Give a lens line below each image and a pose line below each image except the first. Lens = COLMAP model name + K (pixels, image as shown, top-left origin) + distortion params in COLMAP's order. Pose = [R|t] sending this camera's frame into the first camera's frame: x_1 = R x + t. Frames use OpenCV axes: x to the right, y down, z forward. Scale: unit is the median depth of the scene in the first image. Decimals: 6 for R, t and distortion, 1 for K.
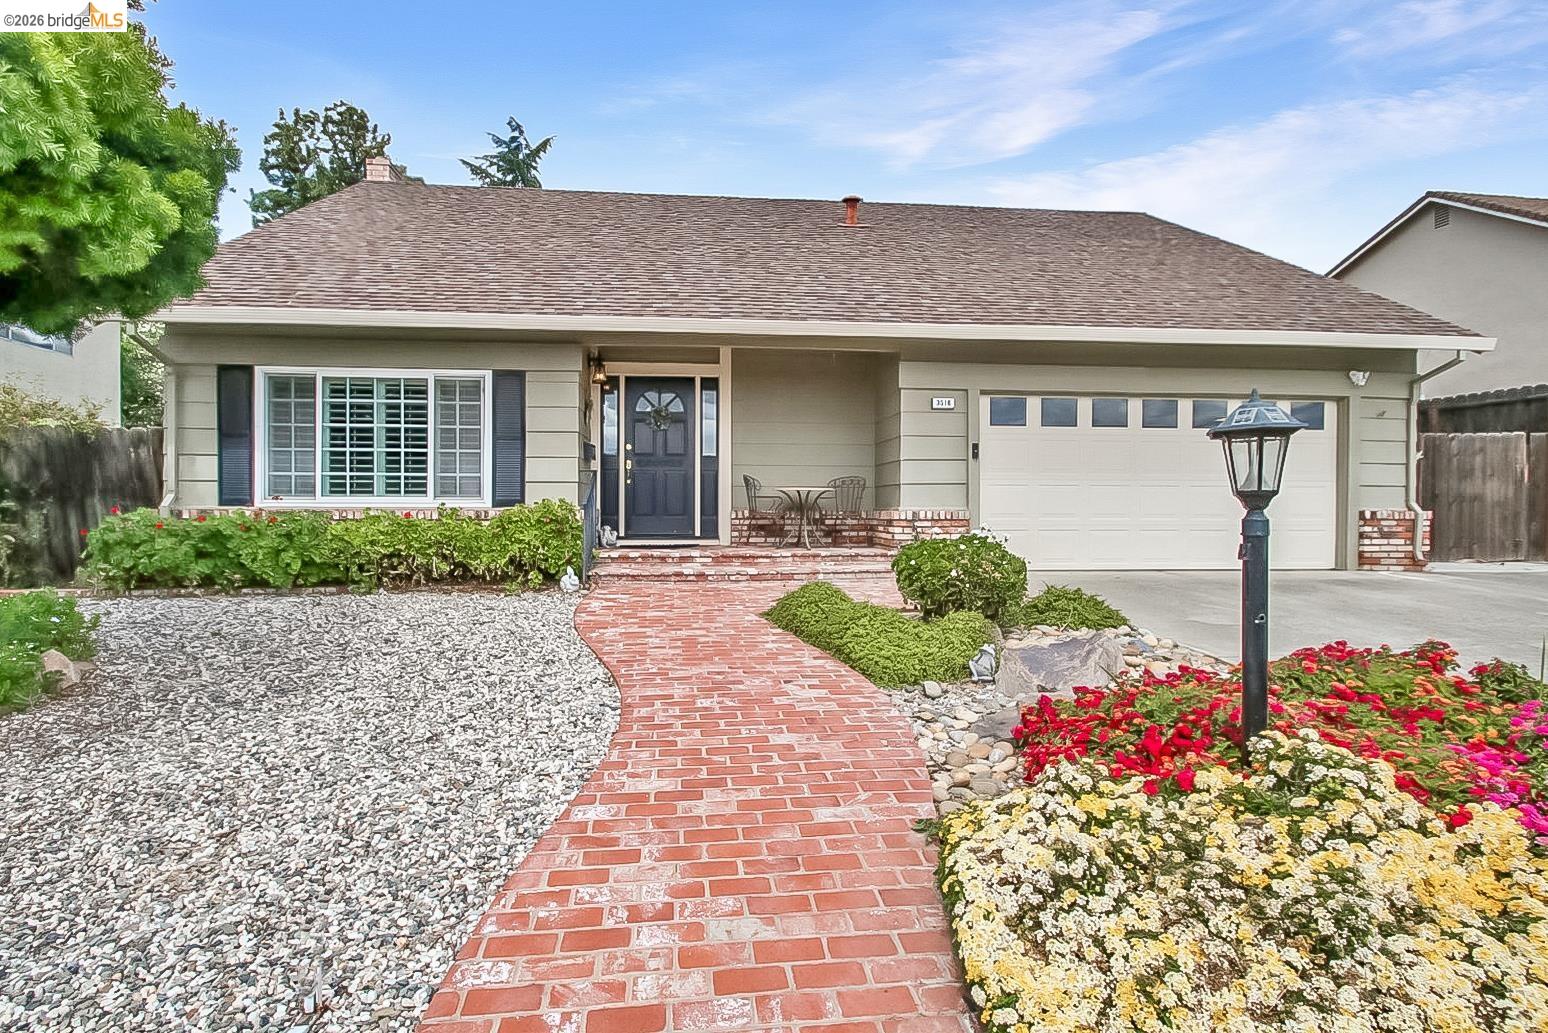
lens RADIAL K [[738.2, 0, 774.0], [0, 738.2, 516.5], [0, 0, 1]] dist [0.002137, -0.000085]
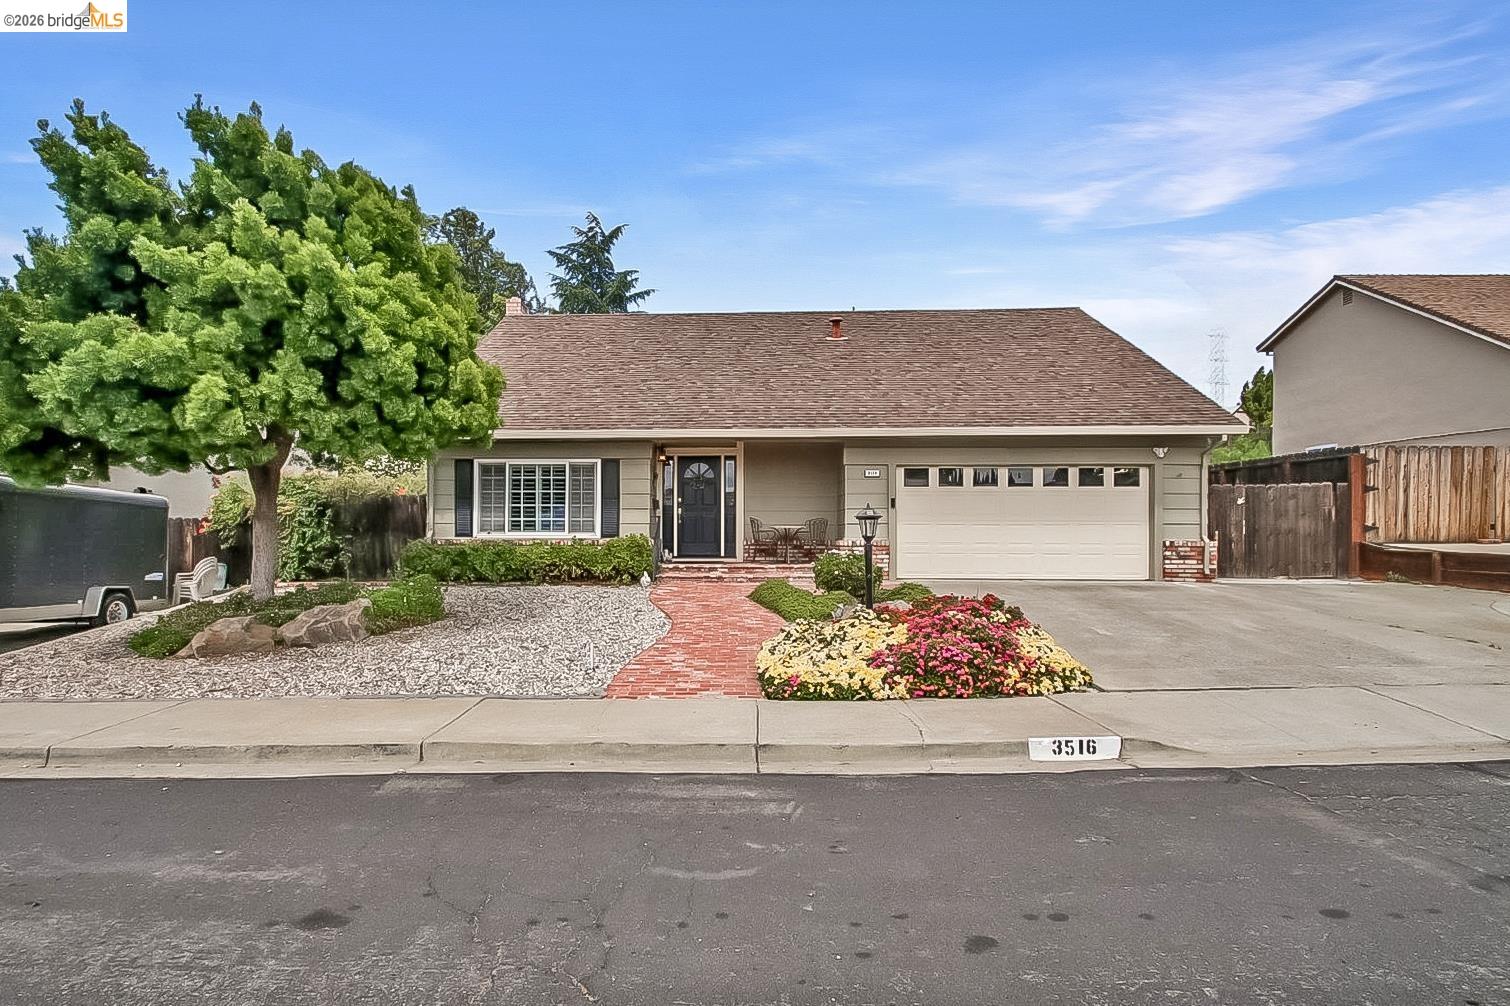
lens RADIAL K [[726.0, 0, 733.3], [0, 726.0, 537.5], [0, 0, 1]] dist [0.022229, -0.015721]
pose [[0.991365, 0.000818, -0.131131, 0.136940], [-0.002076, 0.999953, -0.009460, 0.001239], [0.131117, 0.009651, 0.991320, -0.598116]]
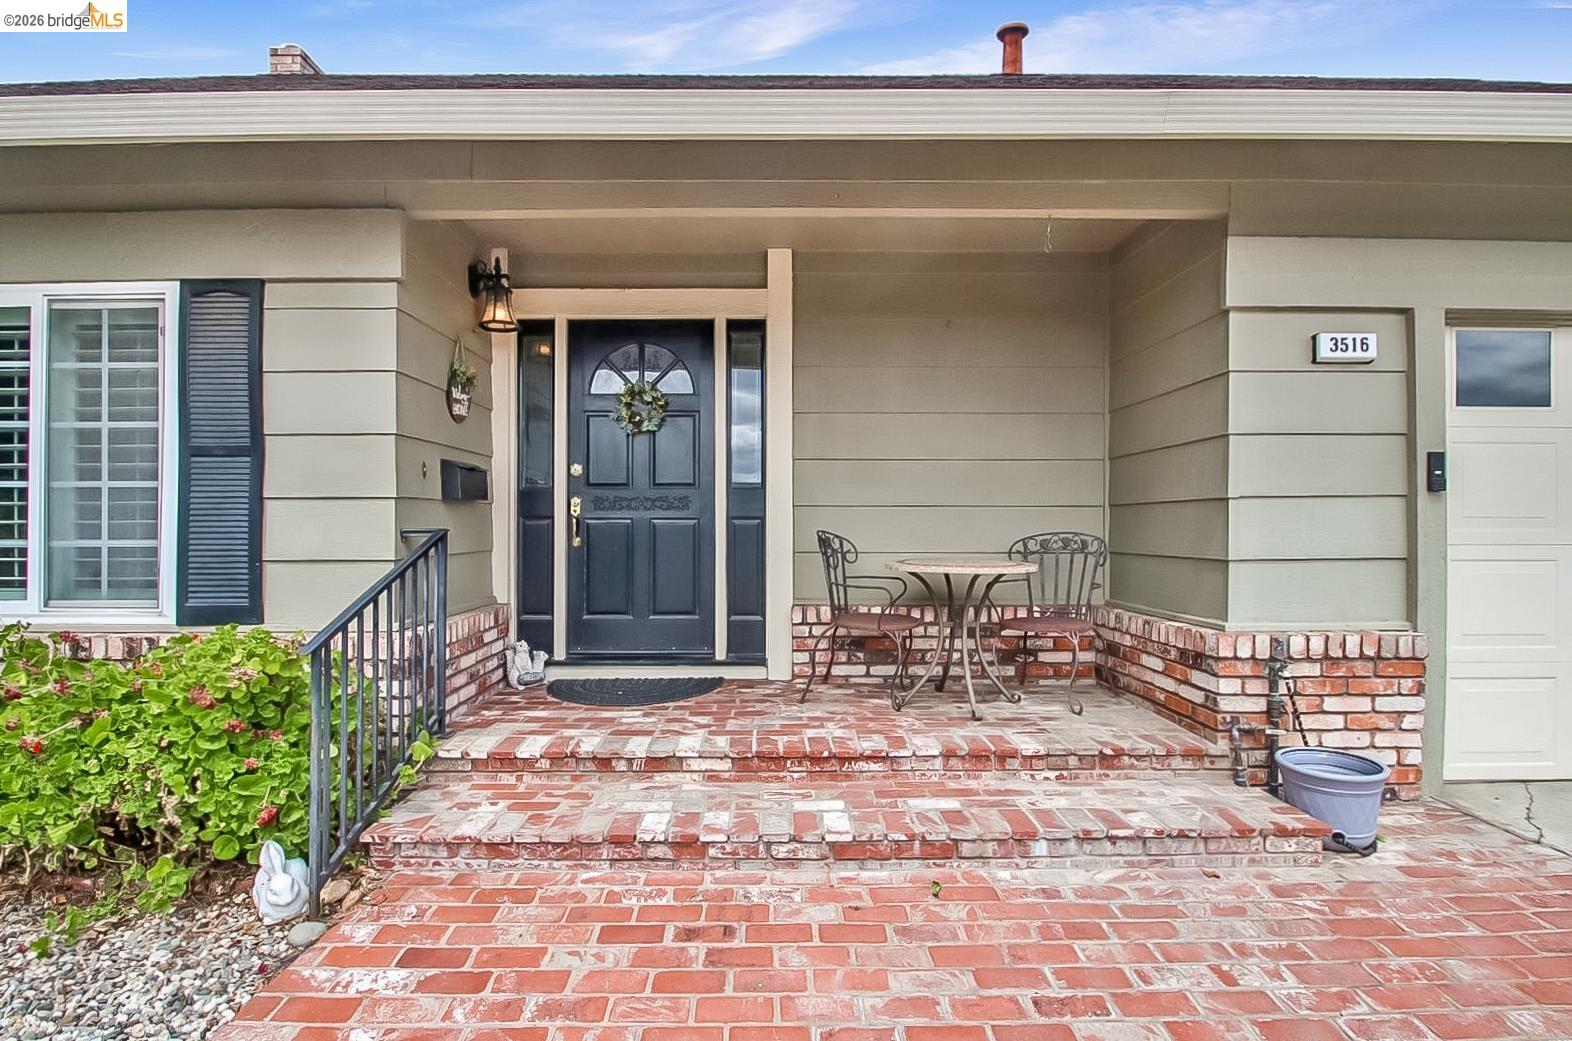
lens RADIAL K [[771.7, 0, 786.0], [0, 771.7, 520.5], [0, 0, 1]] dist [0.002525, 0.000130]
pose [[0.994803, -0.002661, -0.101786, -0.014465], [0.000556, 0.999786, -0.020703, -0.056343], [0.101820, 0.020539, 0.994591, 0.579153]]
